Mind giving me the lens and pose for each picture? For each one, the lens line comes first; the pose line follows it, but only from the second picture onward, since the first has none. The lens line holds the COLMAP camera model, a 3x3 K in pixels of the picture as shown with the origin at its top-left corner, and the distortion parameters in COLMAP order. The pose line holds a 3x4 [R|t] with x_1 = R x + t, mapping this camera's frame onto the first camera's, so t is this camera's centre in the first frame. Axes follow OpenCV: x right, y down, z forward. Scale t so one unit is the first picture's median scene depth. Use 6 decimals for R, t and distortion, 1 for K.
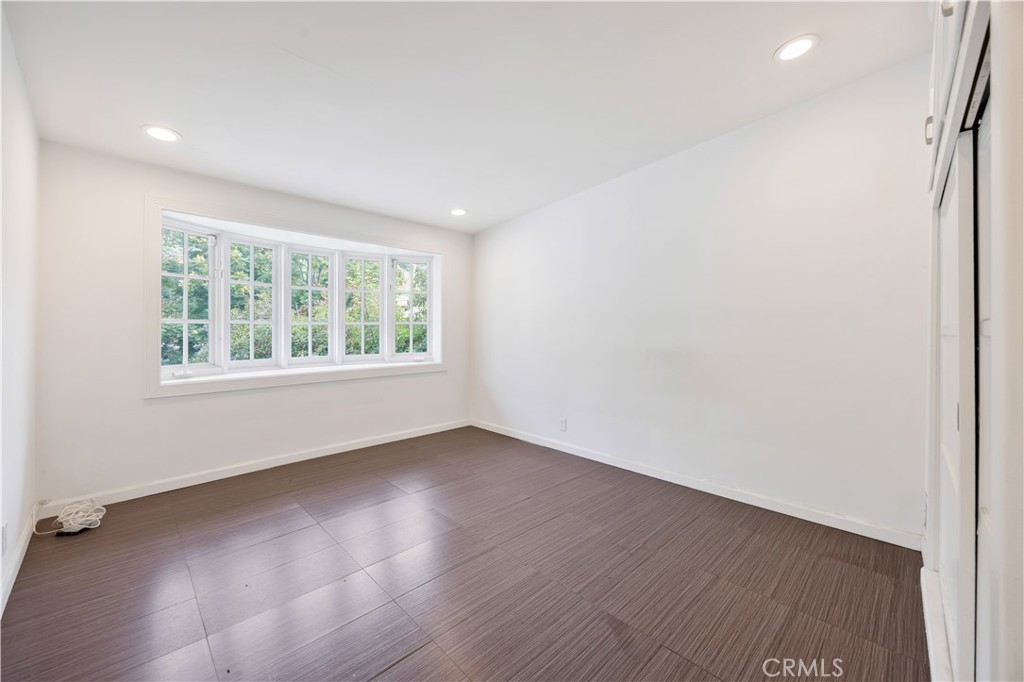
lens RADIAL K [[391.6, 0, 516.4], [0, 391.6, 330.8], [0, 0, 1]] dist [-0.002963, -0.000305]
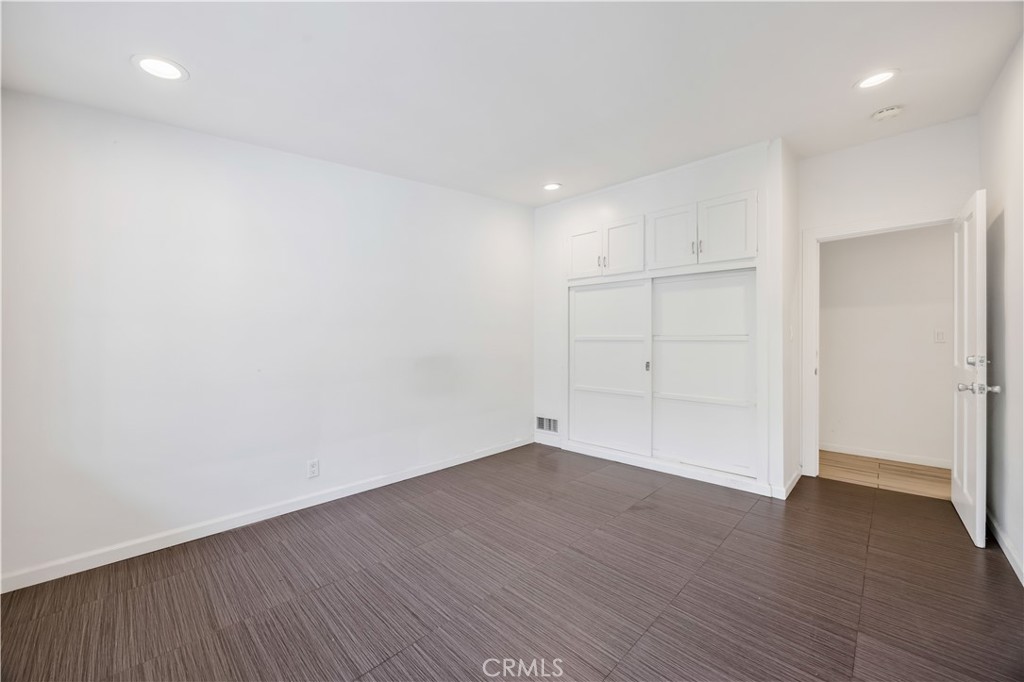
lens RADIAL K [[391.6, 0, 516.4], [0, 391.6, 330.8], [0, 0, 1]] dist [-0.002963, -0.000305]
pose [[-0.014780, 0.014573, 0.999785, -0.840469], [0.004507, 0.999885, -0.014508, 0.002436], [-0.999881, 0.004292, -0.014844, 0.894157]]
